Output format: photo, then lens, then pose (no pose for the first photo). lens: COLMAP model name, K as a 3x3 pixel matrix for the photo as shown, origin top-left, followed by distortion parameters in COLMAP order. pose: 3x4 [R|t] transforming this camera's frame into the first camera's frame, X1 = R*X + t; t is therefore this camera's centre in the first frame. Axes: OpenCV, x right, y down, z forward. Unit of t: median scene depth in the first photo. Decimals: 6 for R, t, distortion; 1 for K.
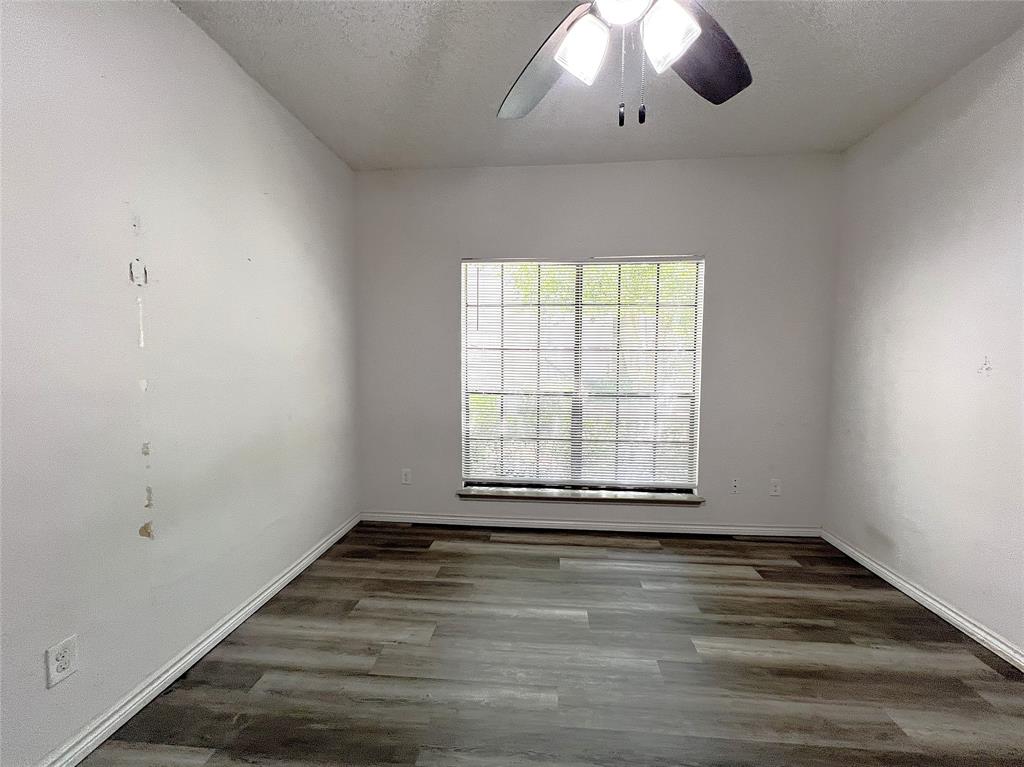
lens RADIAL K [[416.3, 0, 514.6], [0, 416.3, 385.1], [0, 0, 1]] dist [-0.001552, 0.000235]
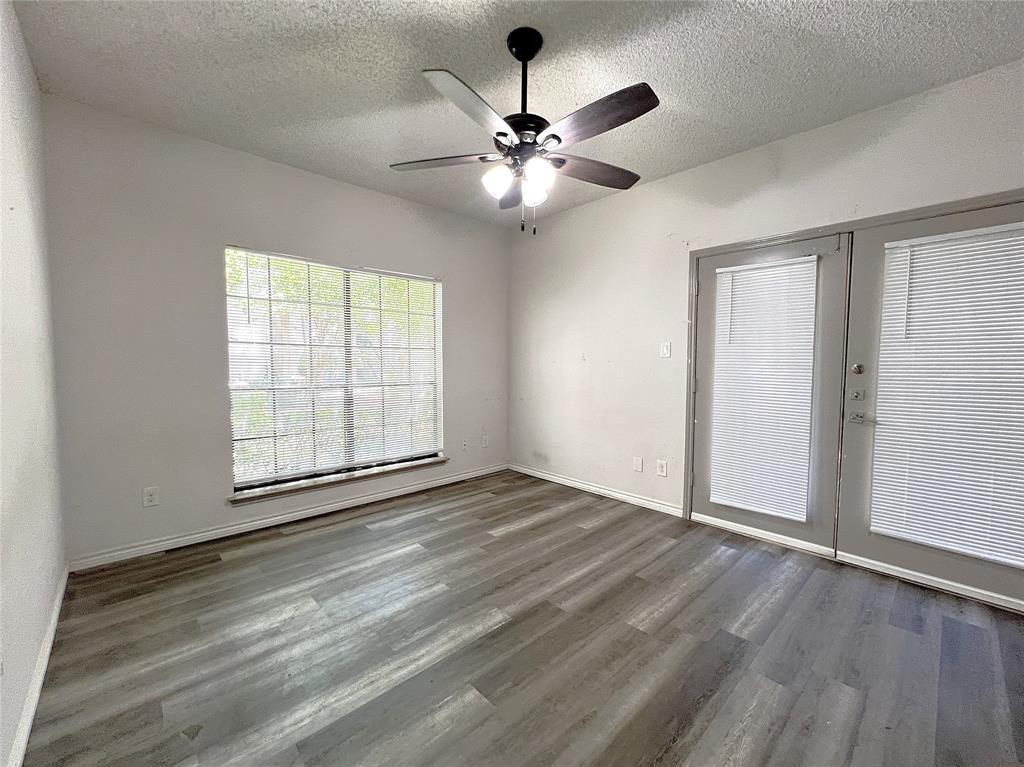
lens RADIAL K [[416.3, 0, 514.6], [0, 416.3, 385.1], [0, 0, 1]] dist [-0.001552, 0.000235]
pose [[0.670289, -0.044282, 0.740778, -0.396529], [0.049056, 0.998679, 0.015310, 0.025007], [-0.740477, 0.026077, 0.671575, -0.085902]]
